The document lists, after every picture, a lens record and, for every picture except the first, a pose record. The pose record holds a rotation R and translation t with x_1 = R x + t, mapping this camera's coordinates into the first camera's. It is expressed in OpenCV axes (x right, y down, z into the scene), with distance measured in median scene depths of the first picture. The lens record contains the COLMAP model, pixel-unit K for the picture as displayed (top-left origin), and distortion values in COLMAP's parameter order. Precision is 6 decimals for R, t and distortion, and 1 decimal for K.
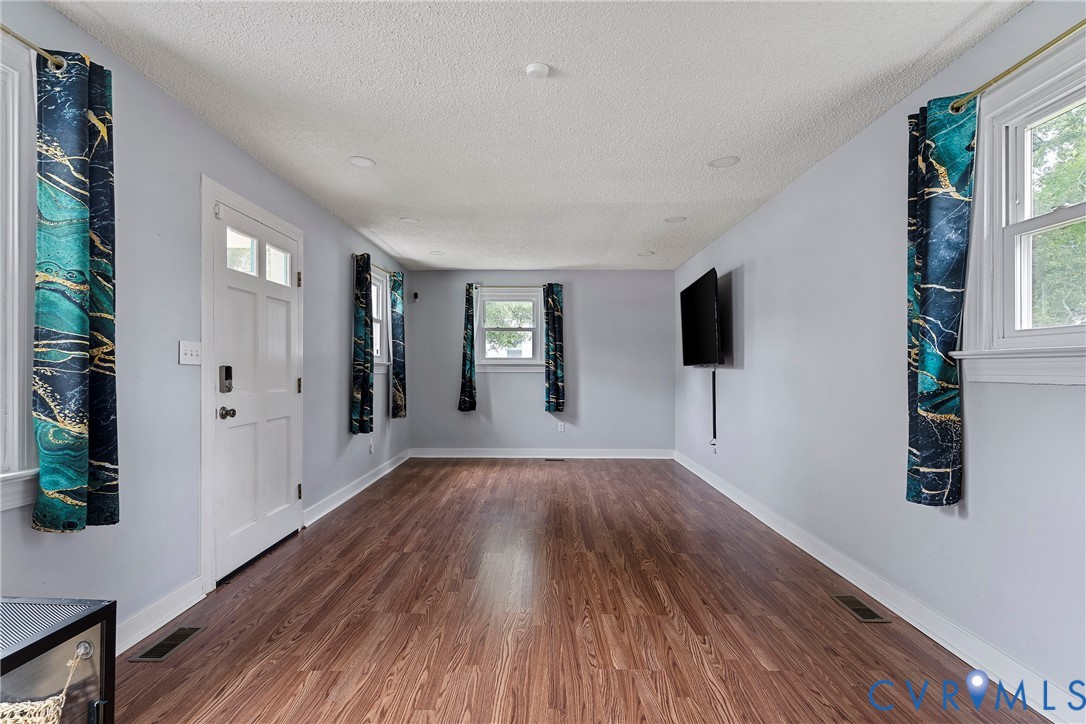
lens RADIAL K [[527.3, 0, 538.1], [0, 527.3, 366.2], [0, 0, 1]] dist [-0.001206, 0.000522]
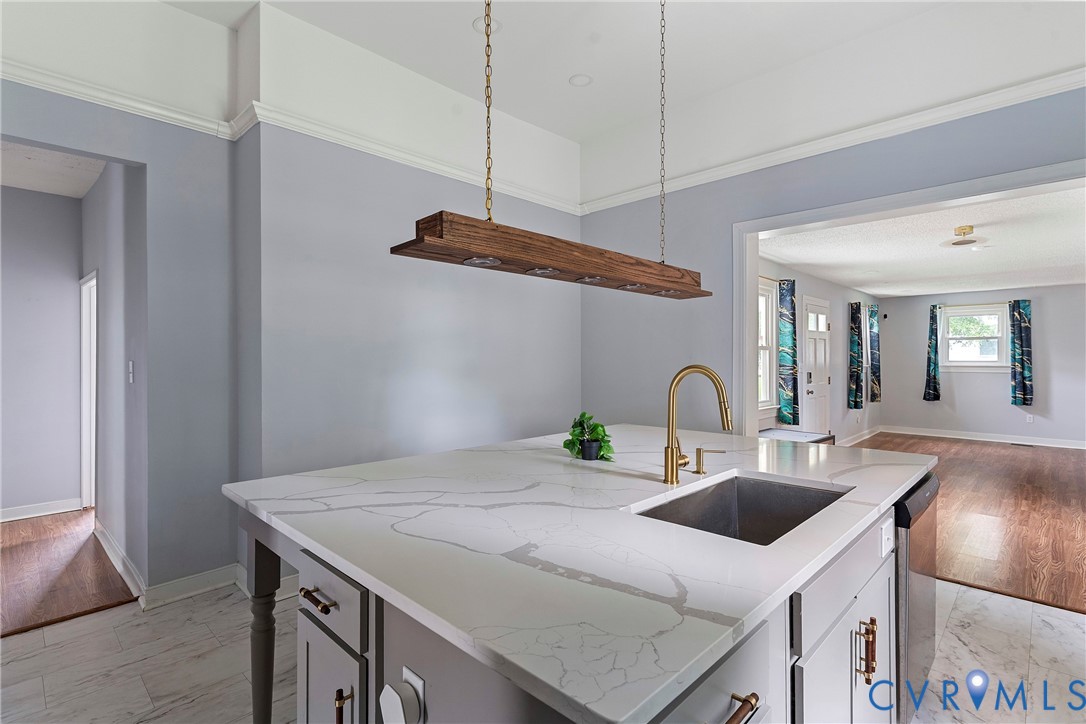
lens RADIAL K [[527.3, 0, 525.7], [0, 527.3, 357.3], [0, 0, 1]] dist [-0.001206, 0.000522]
pose [[0.714444, -0.001426, -0.699691, 0.091657], [0.005633, 0.999977, 0.003713, -0.050303], [0.699670, -0.006594, 0.714436, -0.947680]]
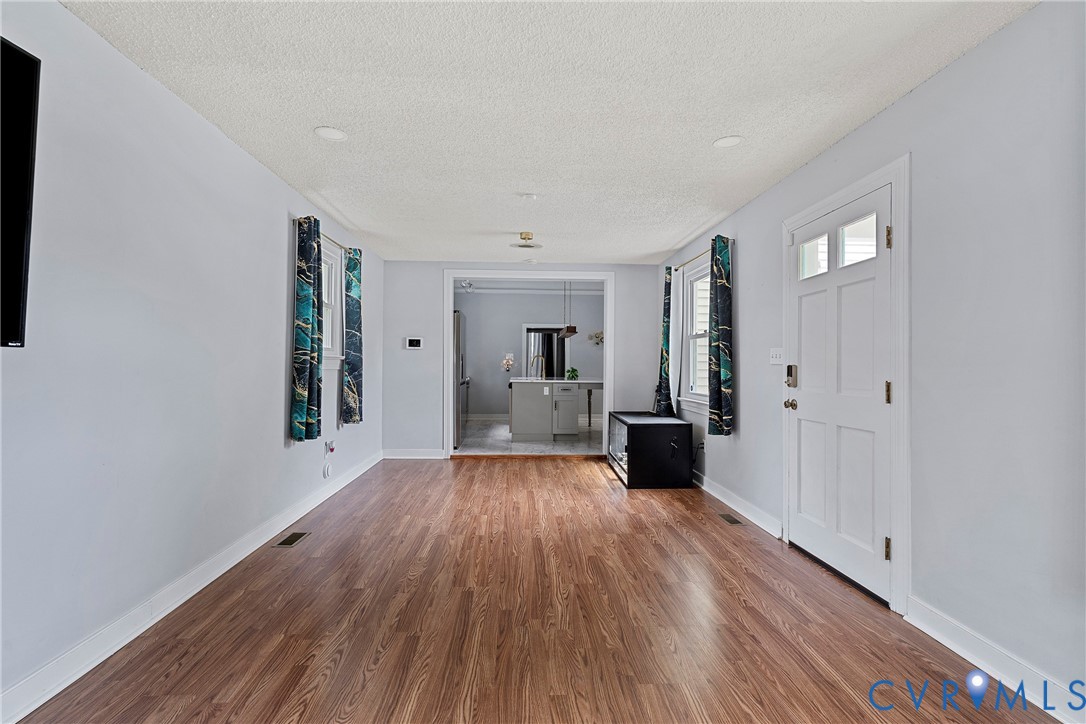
lens RADIAL K [[527.3, 0, 534.1], [0, 527.3, 364.1], [0, 0, 1]] dist [-0.001206, 0.000522]
pose [[-0.998771, -0.008889, -0.048752, 0.030276], [-0.008444, 0.999921, -0.009327, 0.007919], [0.048831, -0.008904, -0.998767, 1.297343]]
